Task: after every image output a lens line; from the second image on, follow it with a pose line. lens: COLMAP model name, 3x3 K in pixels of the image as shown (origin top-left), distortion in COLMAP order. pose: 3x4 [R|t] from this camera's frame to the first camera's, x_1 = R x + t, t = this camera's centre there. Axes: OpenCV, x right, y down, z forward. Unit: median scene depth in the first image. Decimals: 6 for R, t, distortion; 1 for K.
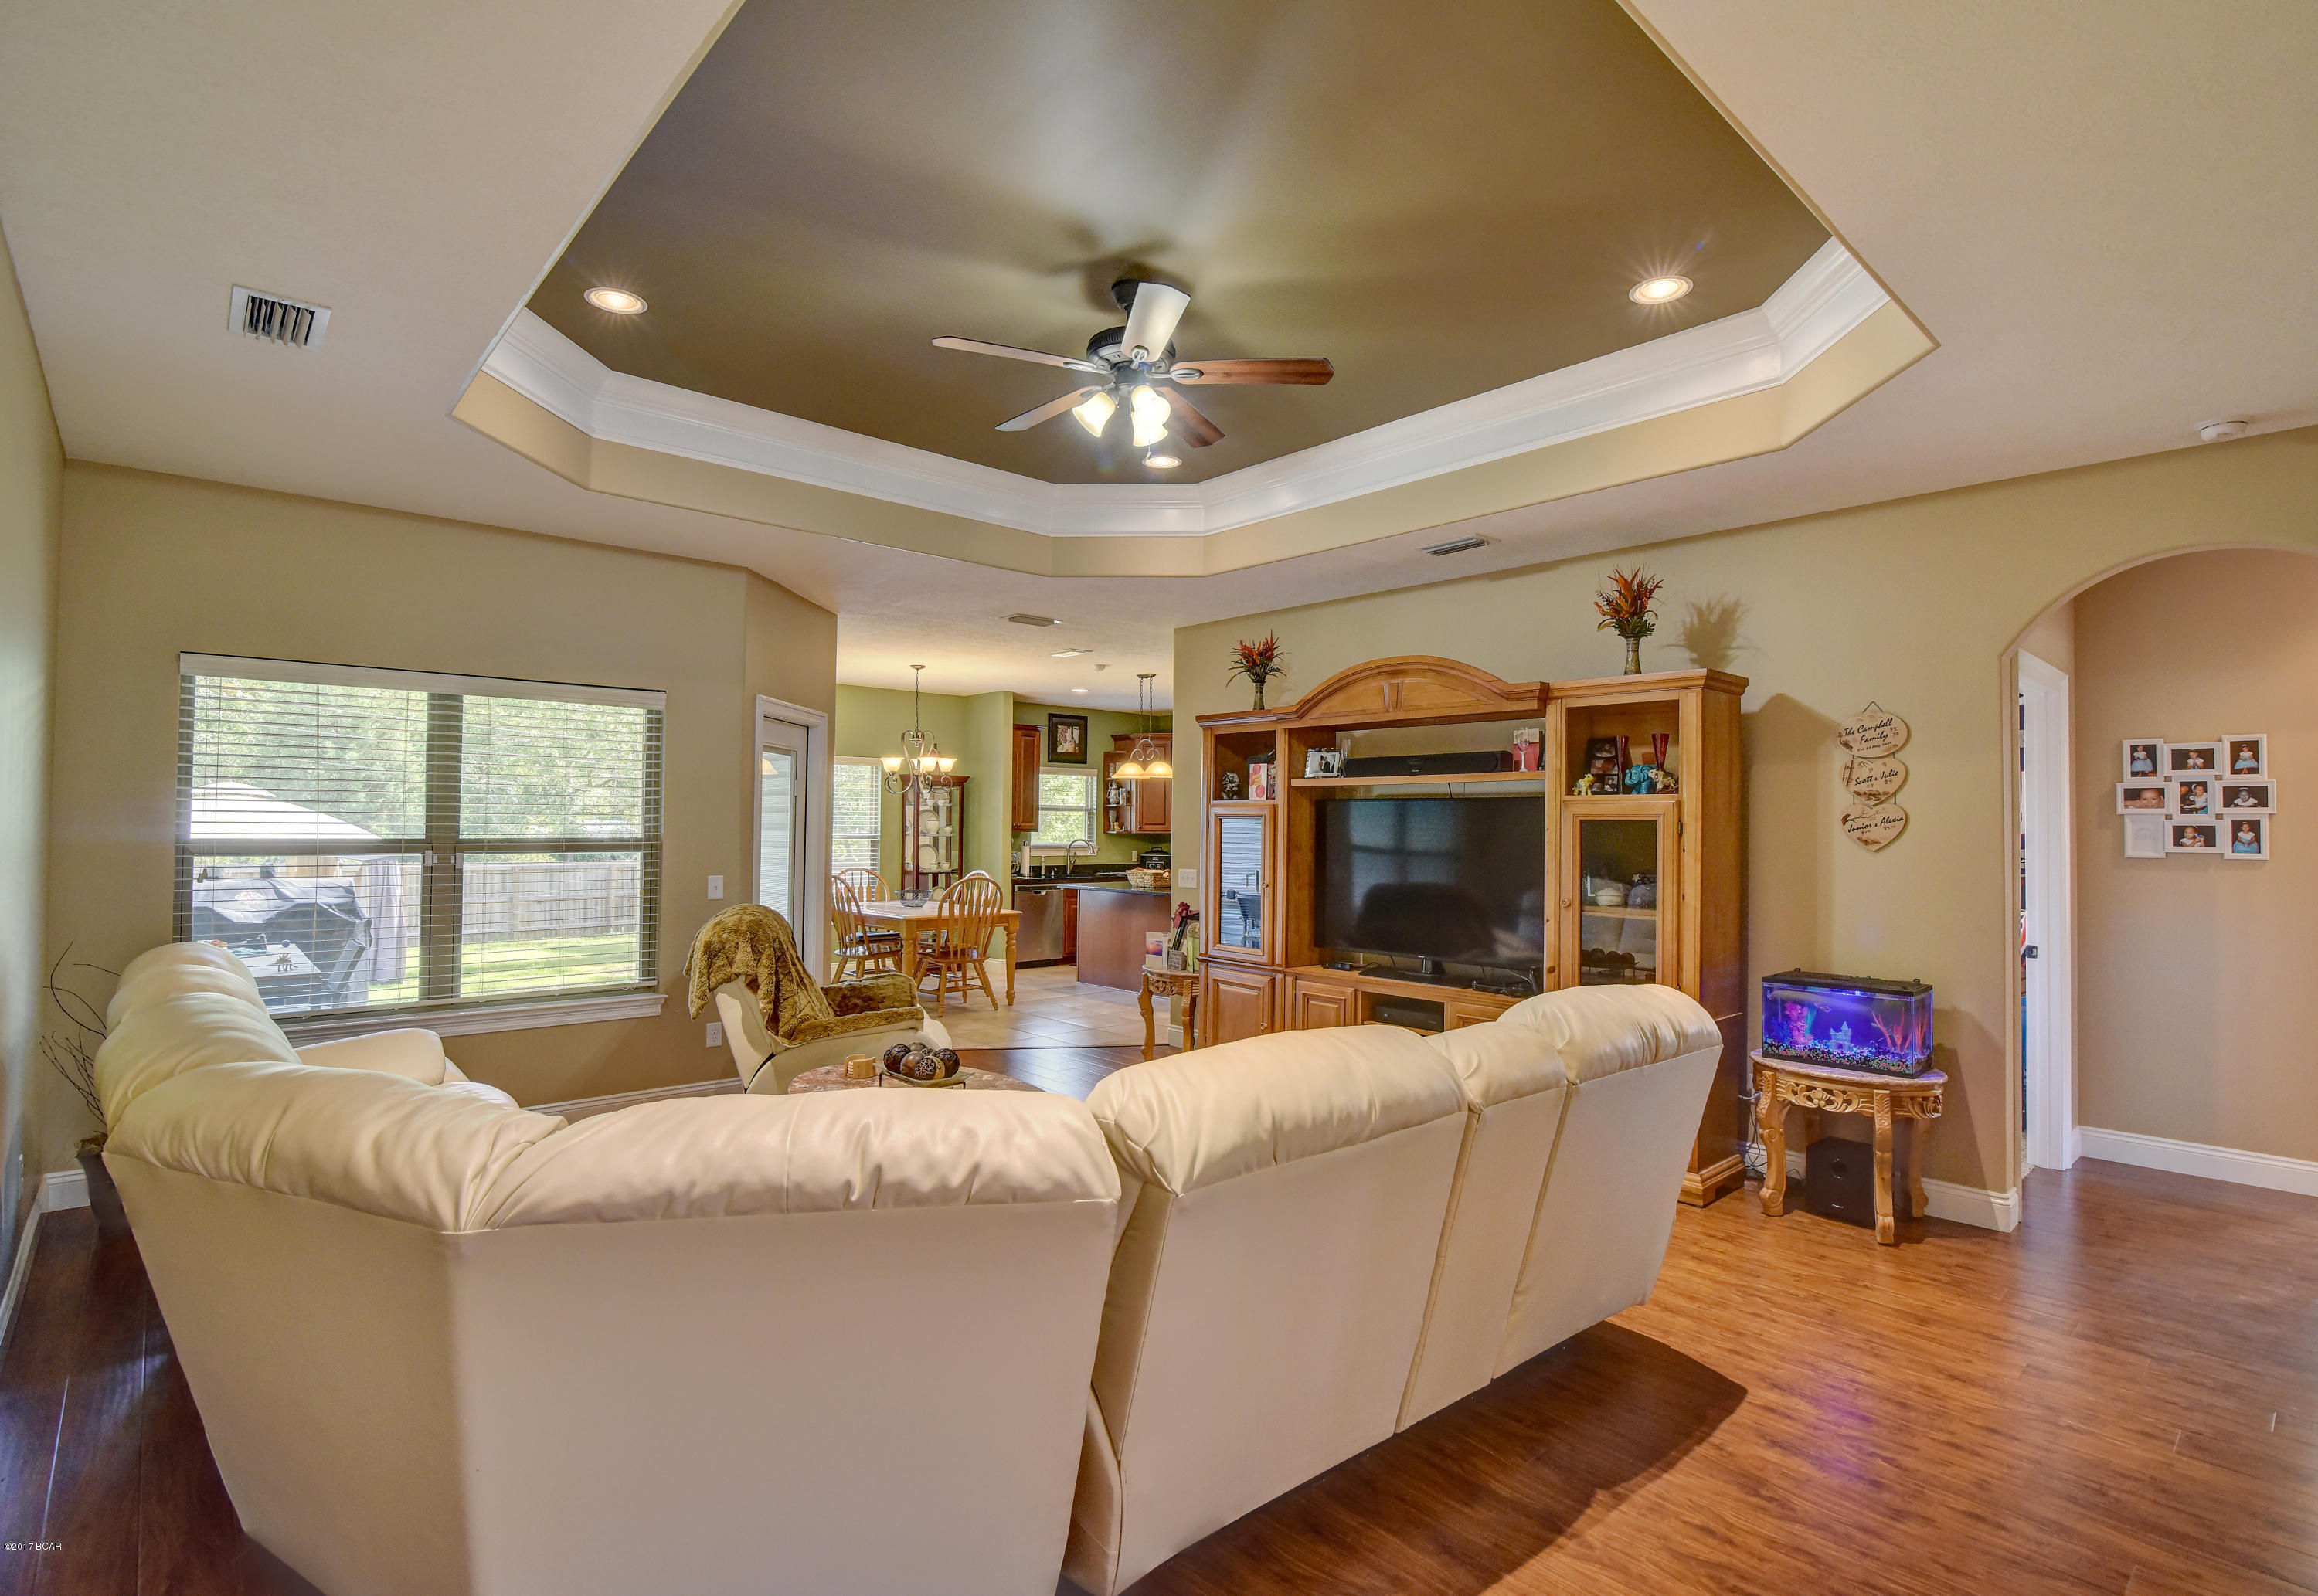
lens RADIAL K [[1102.0, 0, 1196.8], [0, 1102.0, 805.4], [0, 0, 1]] dist [-0.011541, -0.000077]
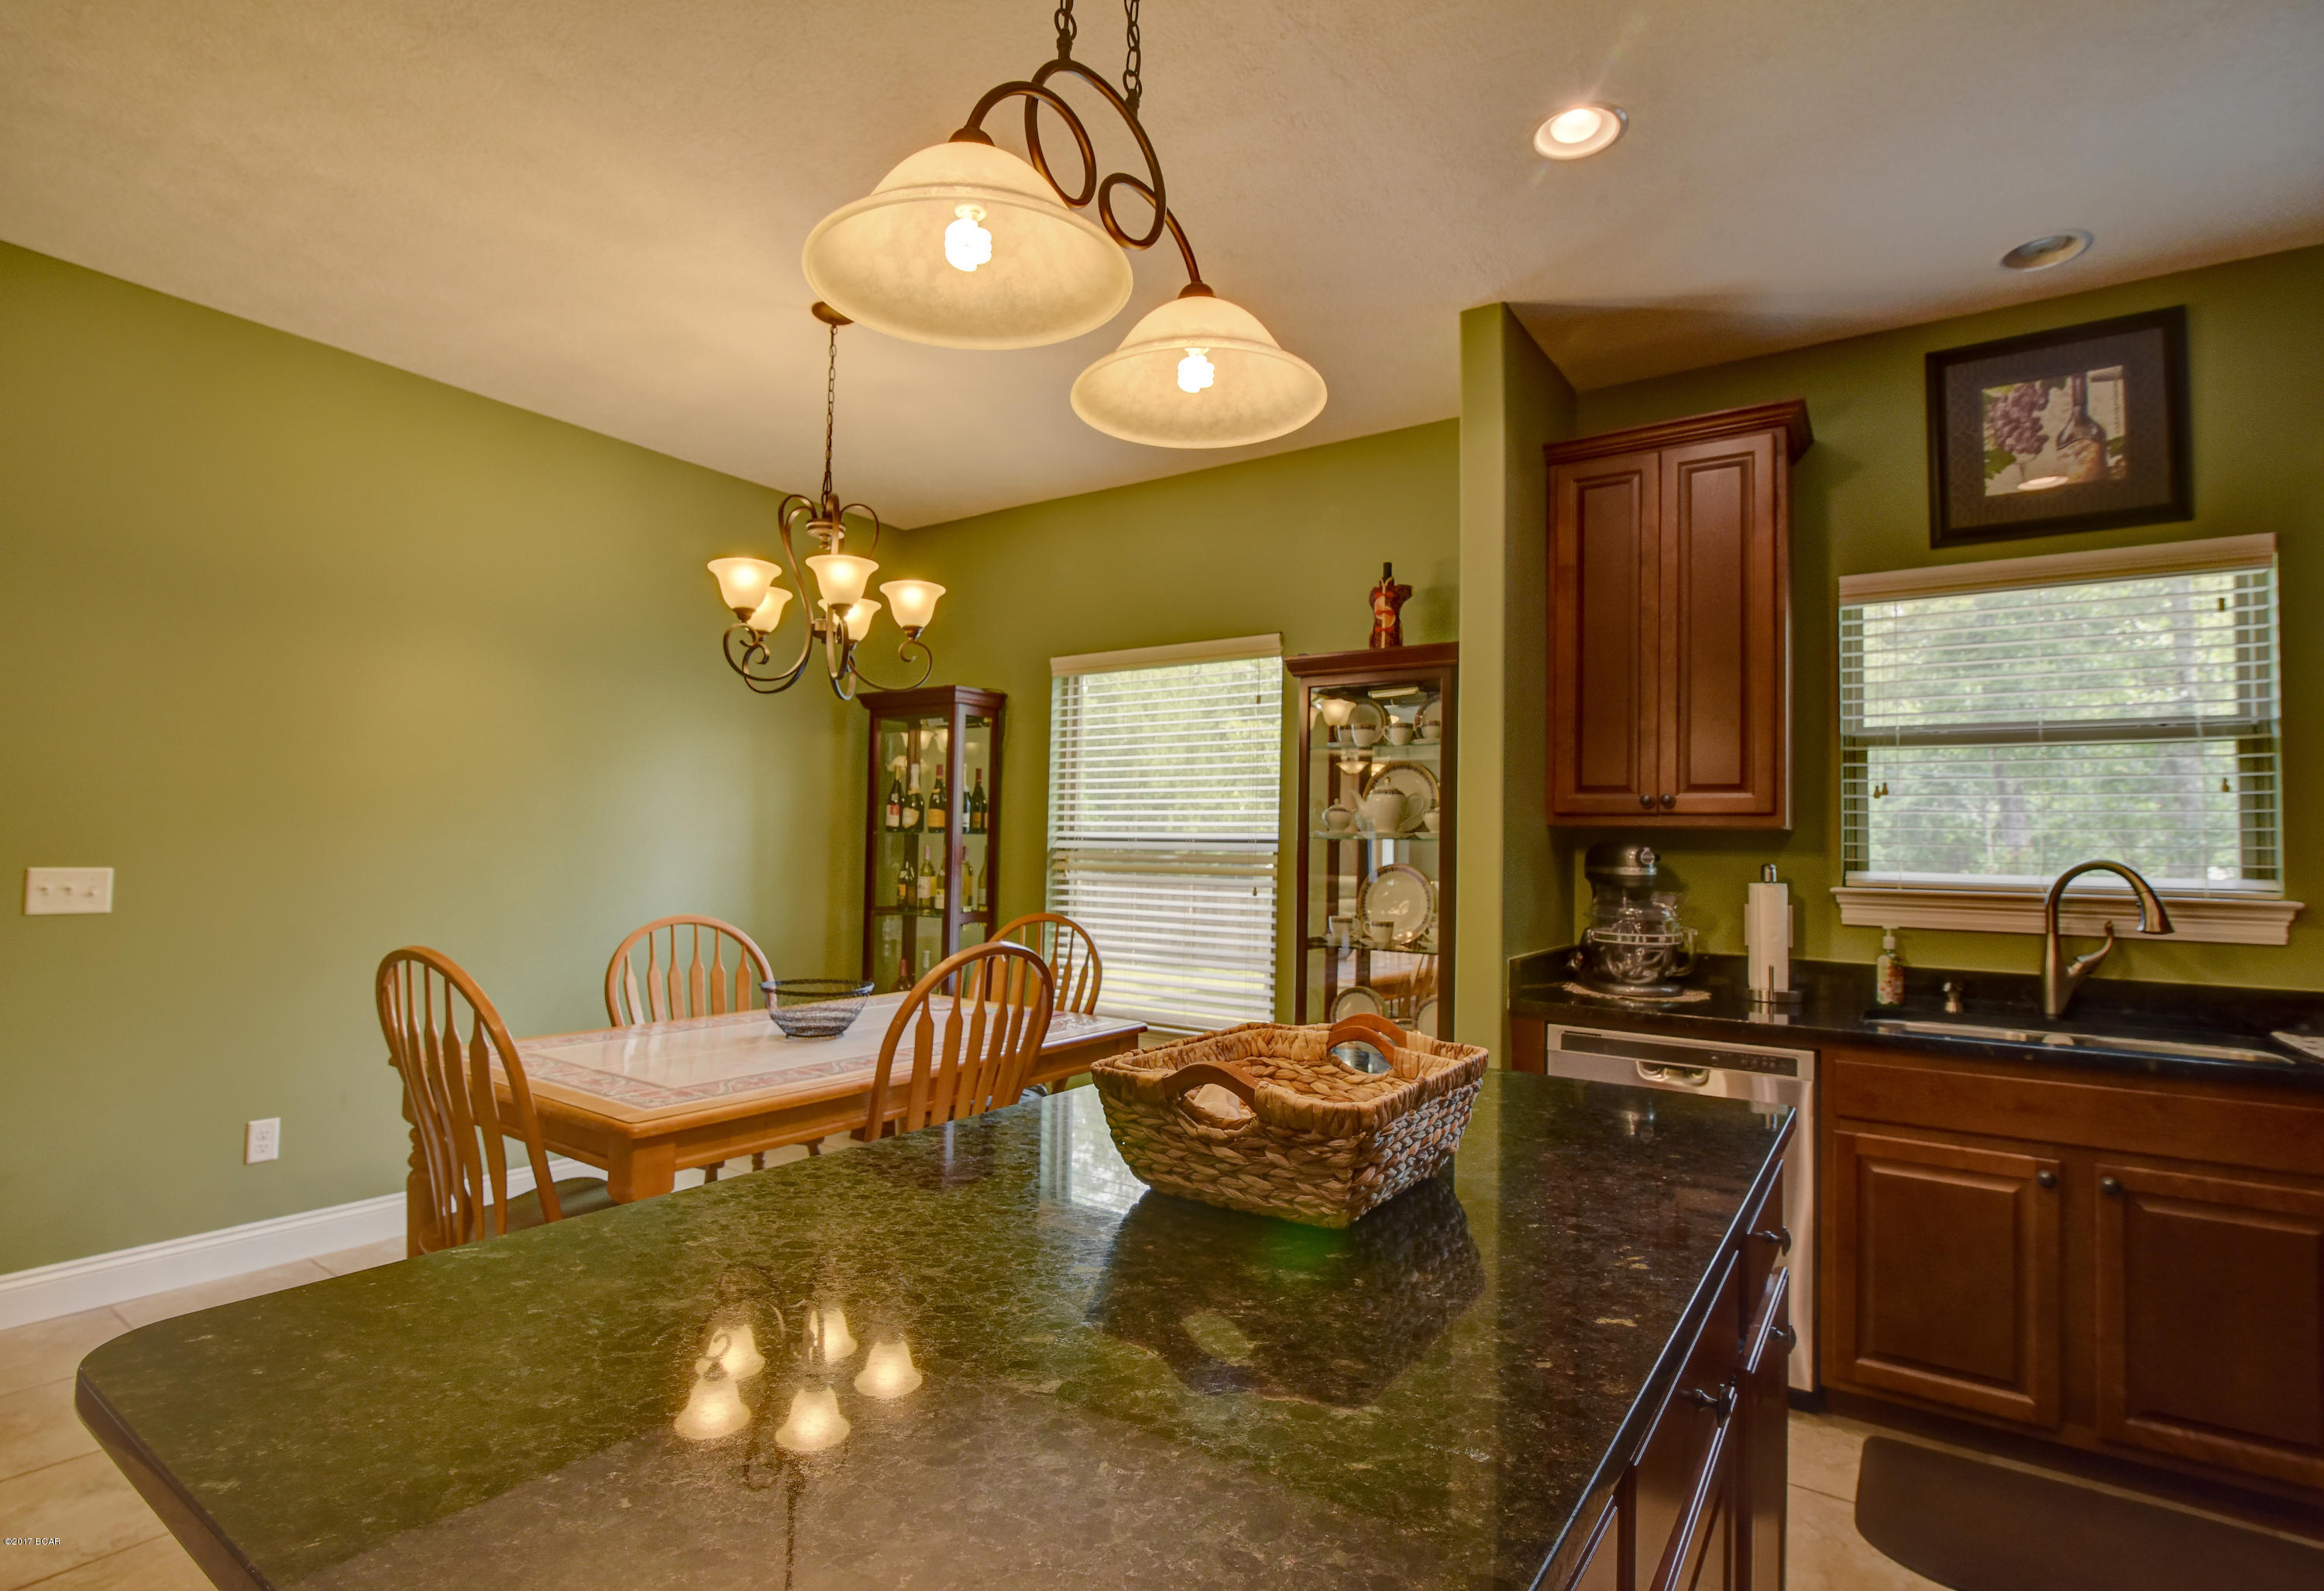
lens RADIAL K [[1124.6, 0, 1162.0], [0, 1124.6, 810.6], [0, 0, 1]] dist [-0.005874, 0.000203]
pose [[0.207091, -0.040417, -0.977486, 0.072098], [-0.000114, 0.999145, -0.041337, 0.029529], [0.978322, 0.008672, 0.206910, 0.771077]]
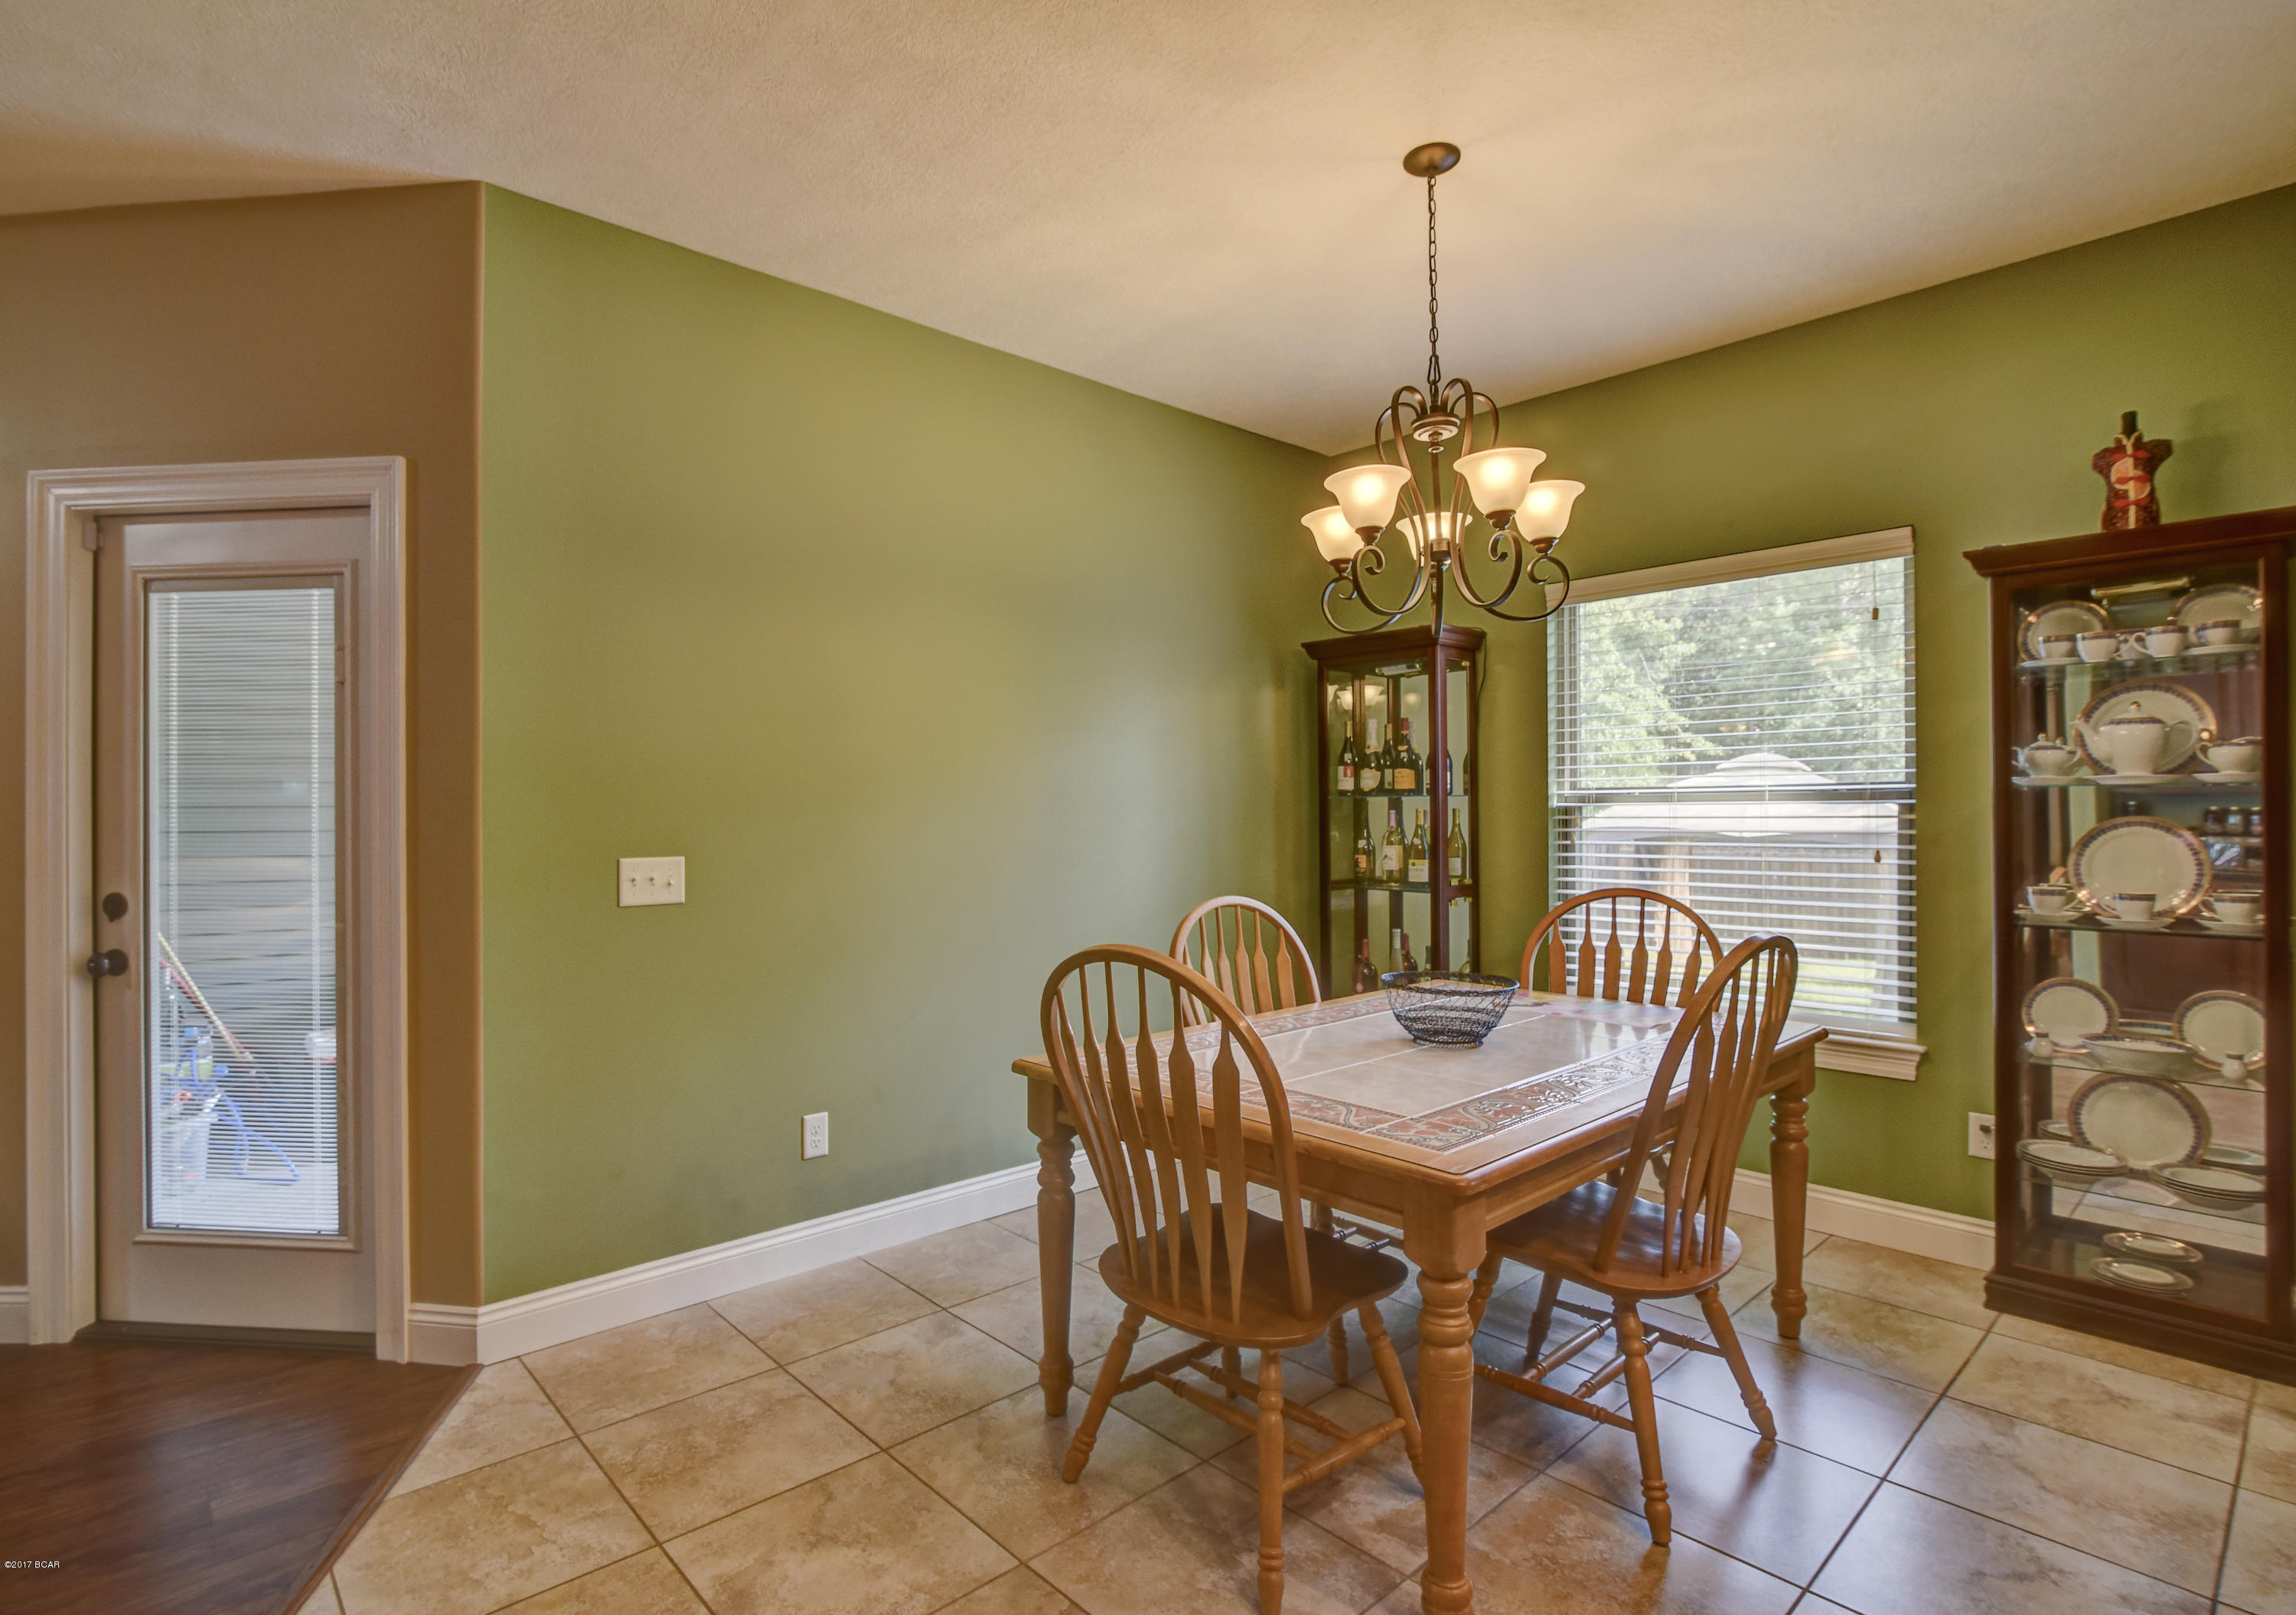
lens RADIAL K [[1140.9, 0, 1114.1], [0, 1140.9, 816.9], [0, 0, 1]] dist [-0.006479, 0.002145]
pose [[-0.026738, -0.005505, -0.999627, 0.022966], [0.025647, 0.999652, -0.006191, 0.027380], [0.999313, -0.025803, -0.026587, 0.693182]]
